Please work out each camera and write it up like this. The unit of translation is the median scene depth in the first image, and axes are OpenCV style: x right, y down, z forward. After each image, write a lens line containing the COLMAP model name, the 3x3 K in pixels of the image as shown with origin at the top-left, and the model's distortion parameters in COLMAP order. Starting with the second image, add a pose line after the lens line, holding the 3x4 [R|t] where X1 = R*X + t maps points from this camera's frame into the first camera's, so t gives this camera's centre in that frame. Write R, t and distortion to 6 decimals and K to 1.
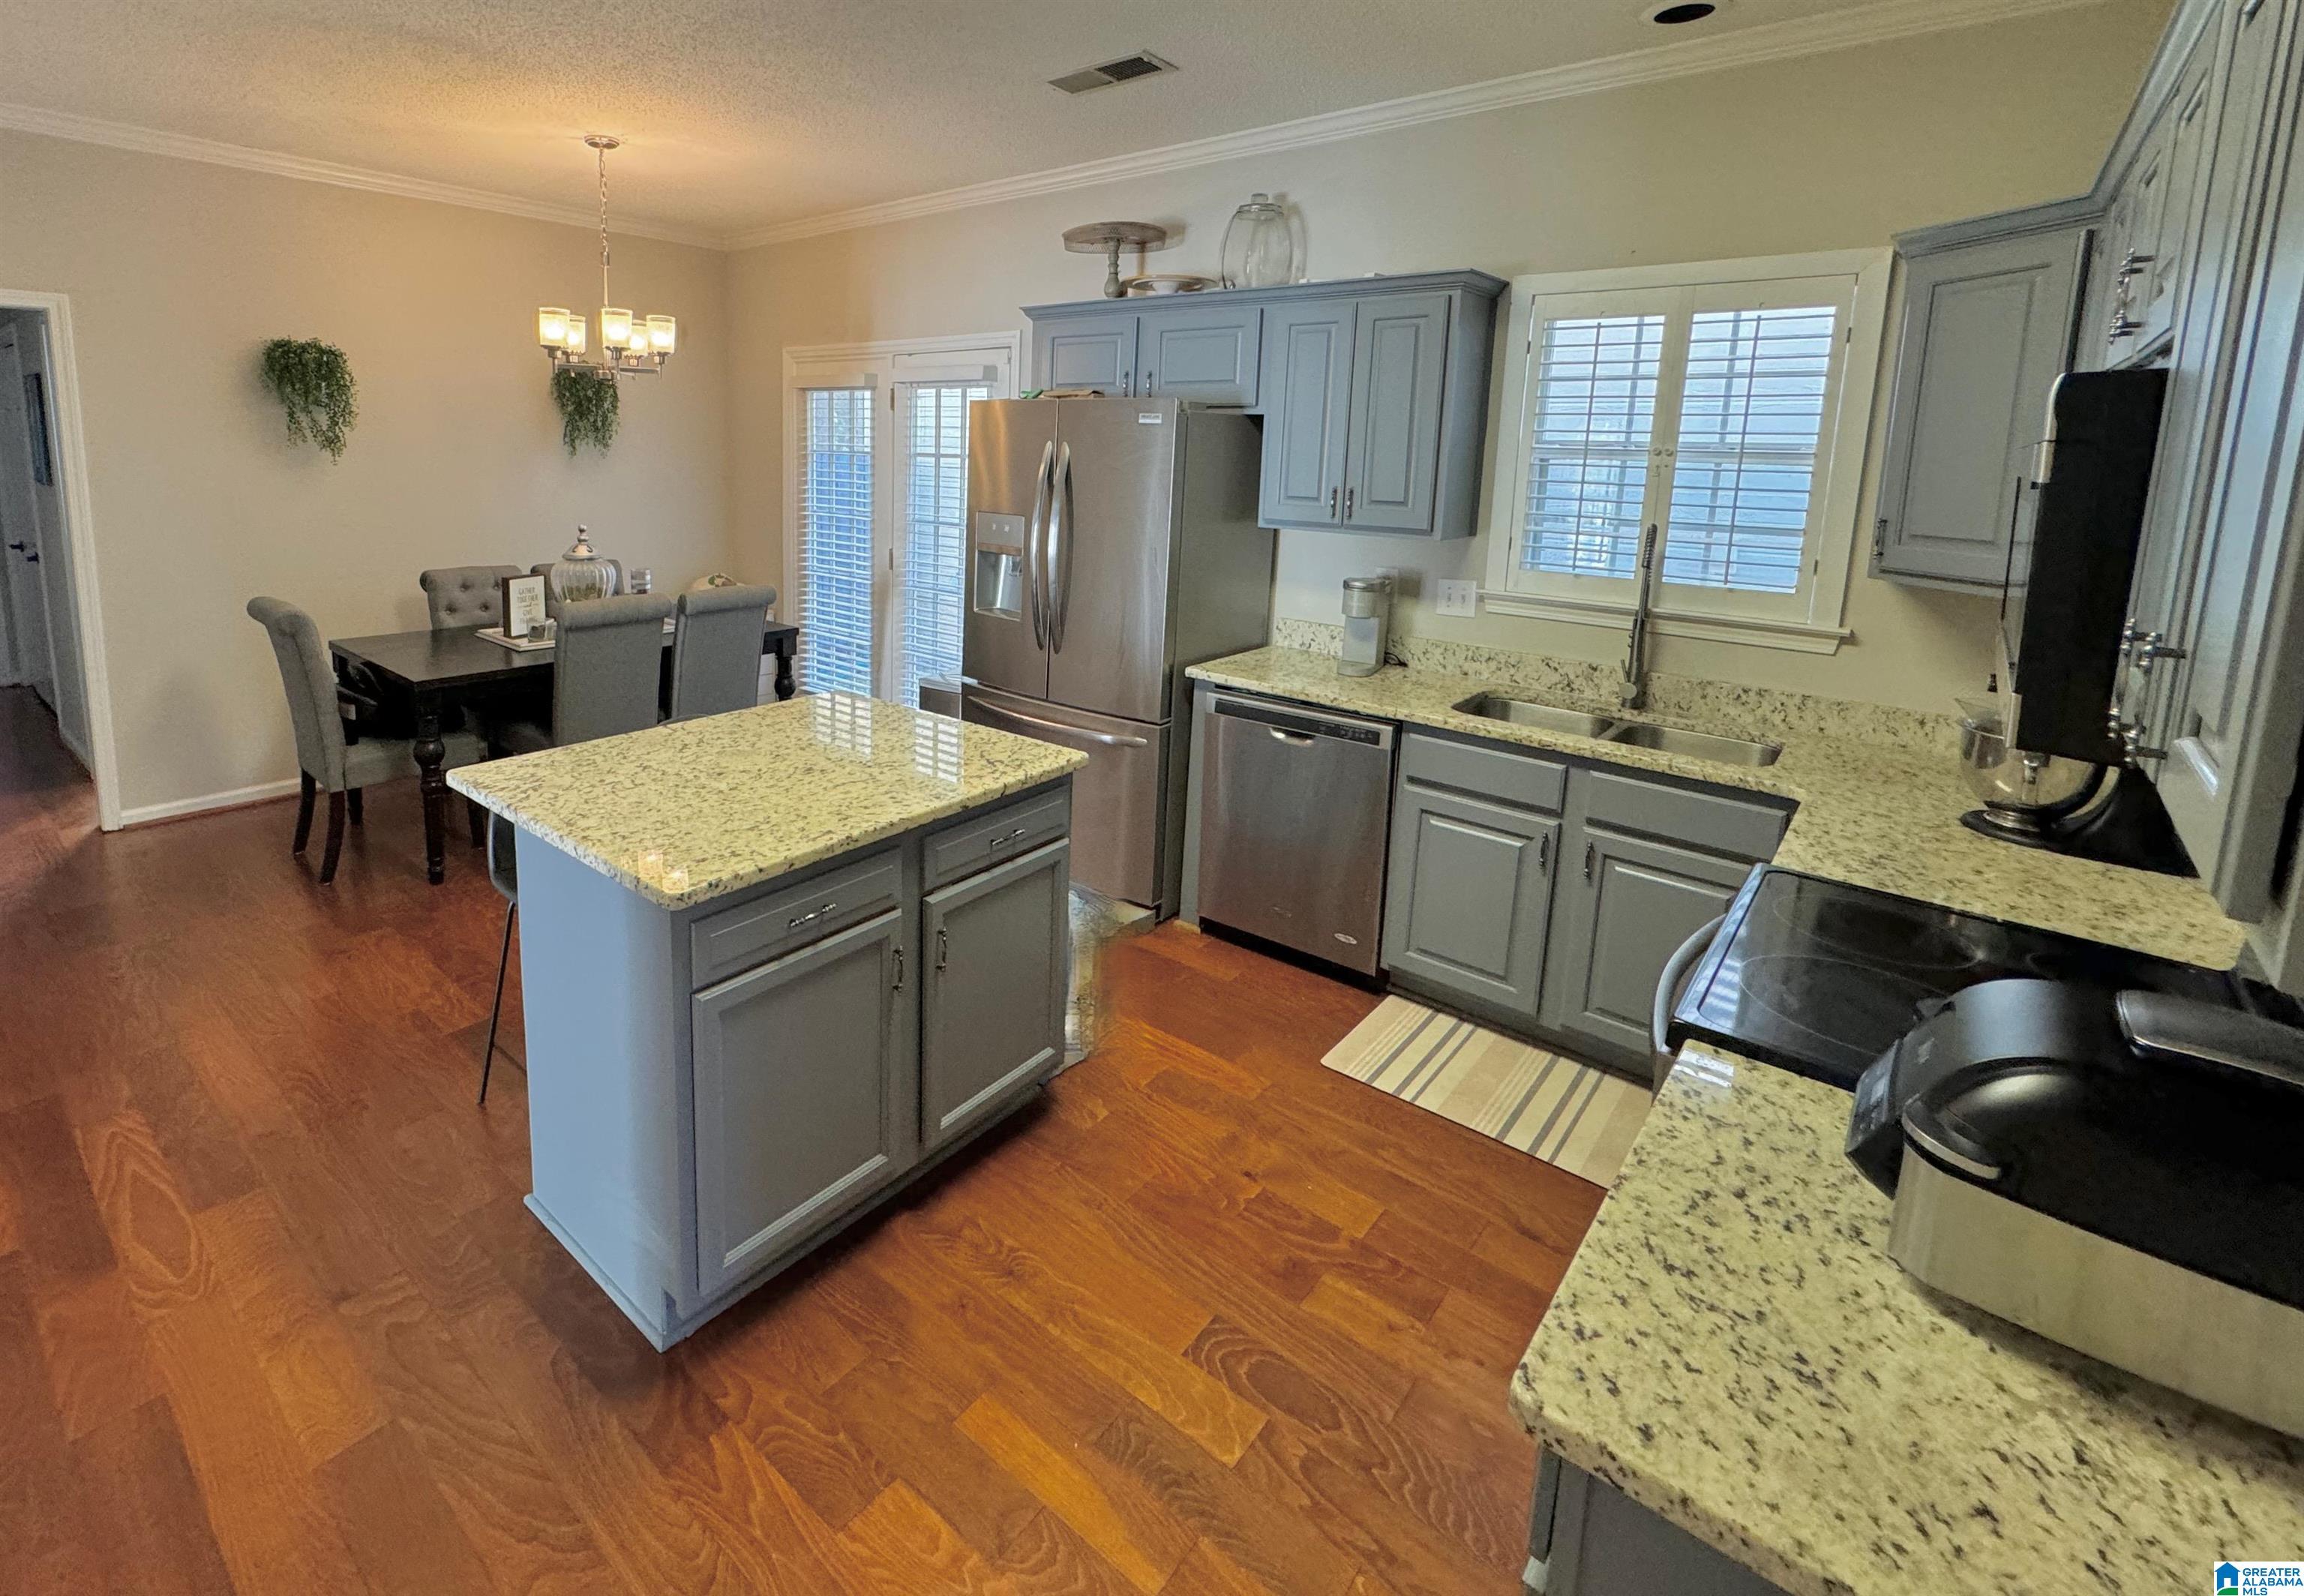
lens RADIAL K [[1062.8, 0, 976.9], [0, 1062.8, 595.7], [0, 0, 1]] dist [-0.008196, 0.000351]
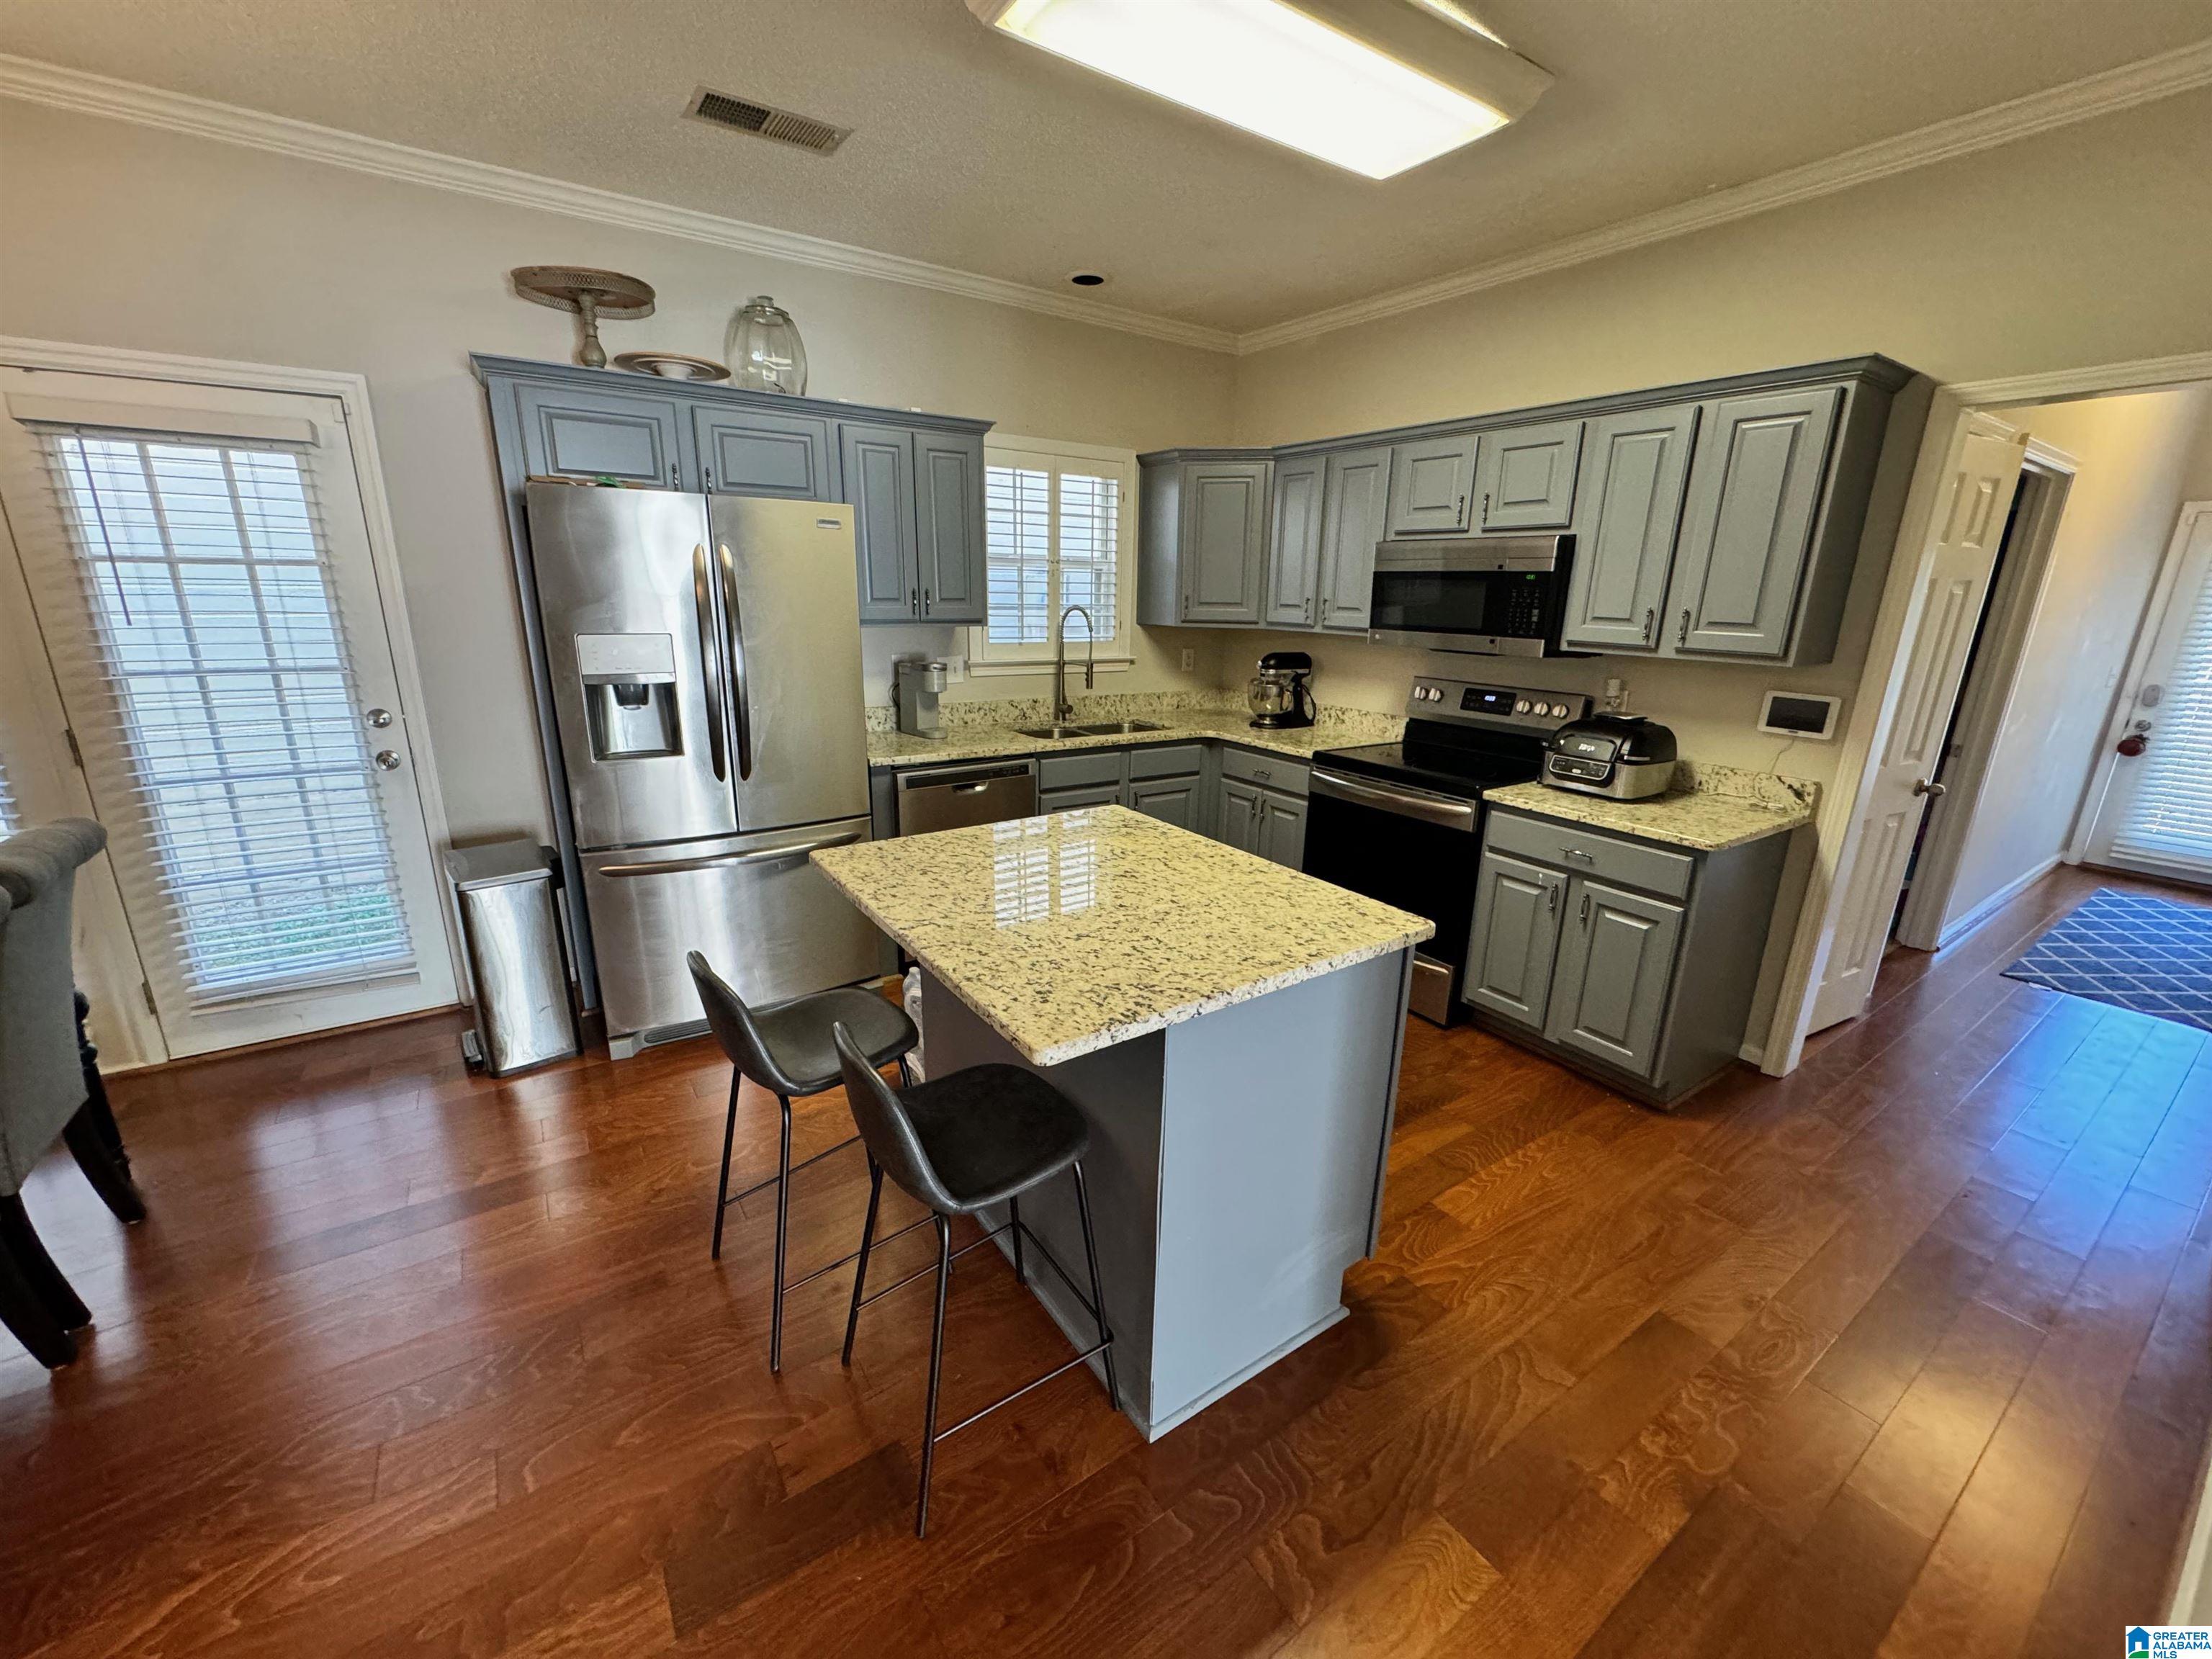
lens RADIAL K [[880.0, 0, 1106.0], [0, 880.0, 830.3], [0, 0, 1]] dist [-0.003938, -0.000236]
pose [[0.221560, -0.278740, 0.934460, -0.608358], [0.124116, 0.958543, 0.256496, -0.063946], [-0.967216, 0.059153, 0.246971, 0.517545]]
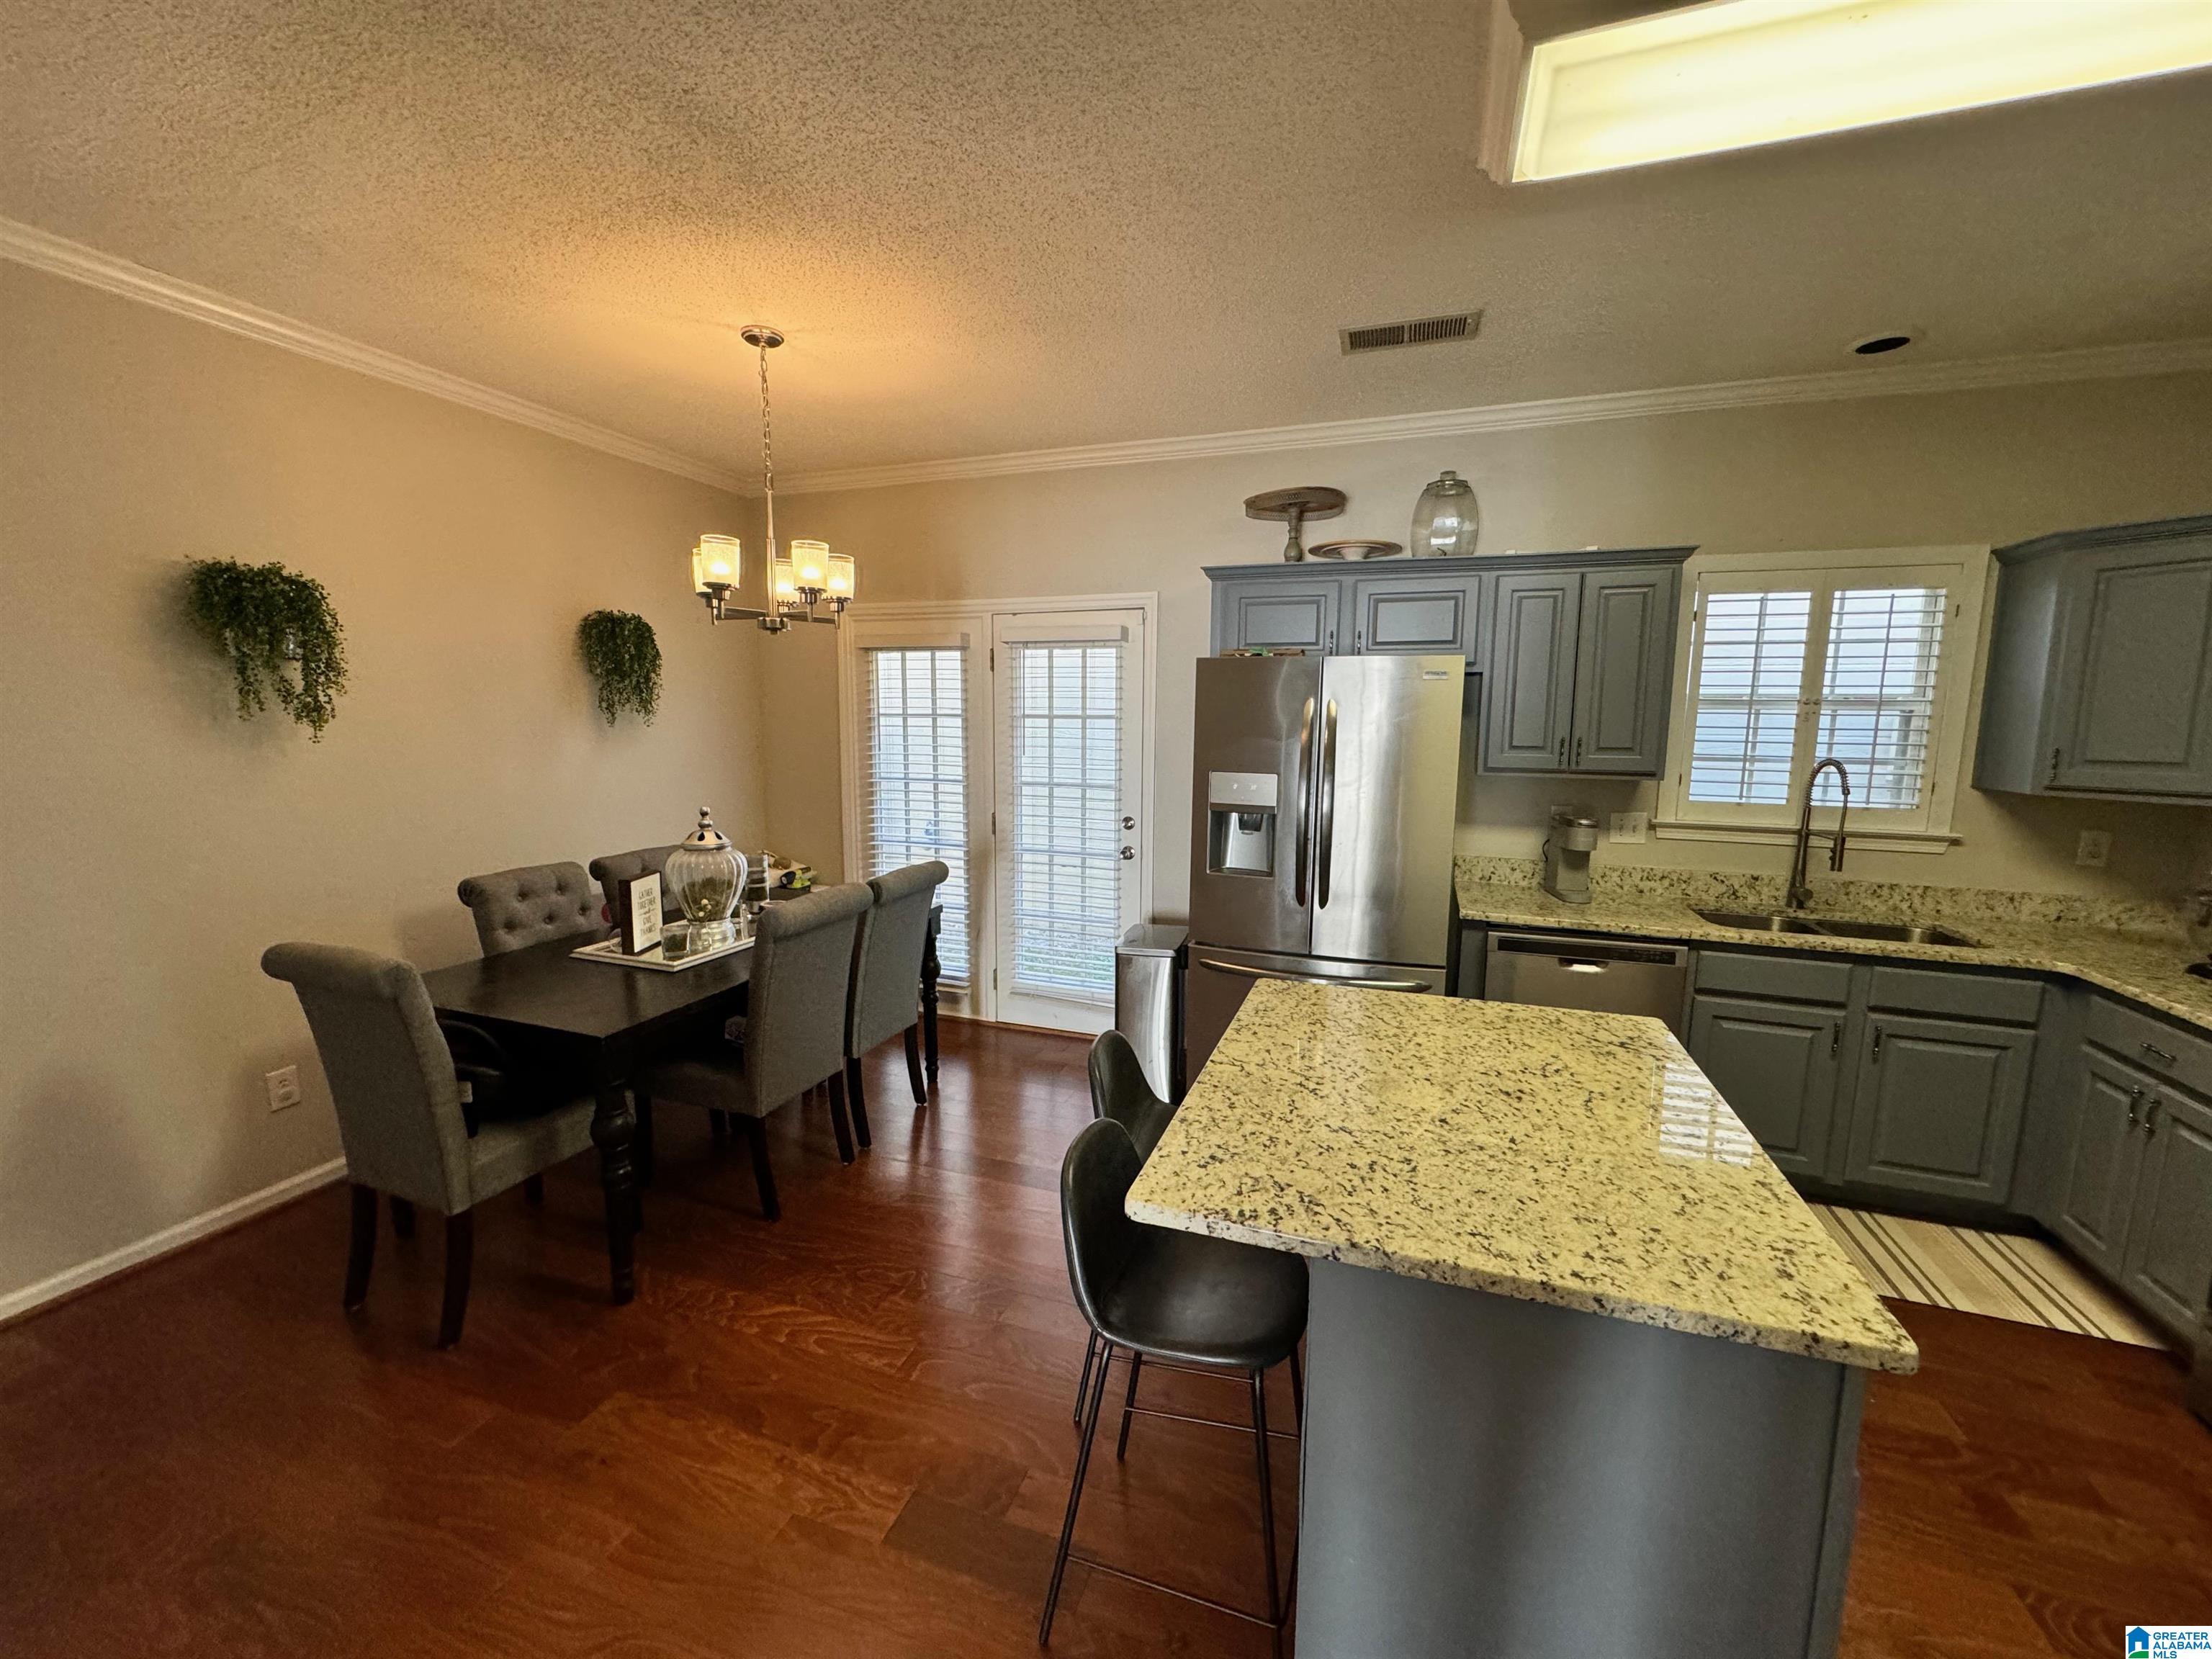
lens RADIAL K [[880.0, 0, 1108.4], [0, 880.0, 829.7], [0, 0, 1]] dist [-0.003938, -0.000236]
pose [[0.917517, -0.066582, 0.392084, -0.446980], [0.068105, 0.997628, 0.010039, -0.043922], [-0.391822, 0.017492, 0.919875, 0.316955]]
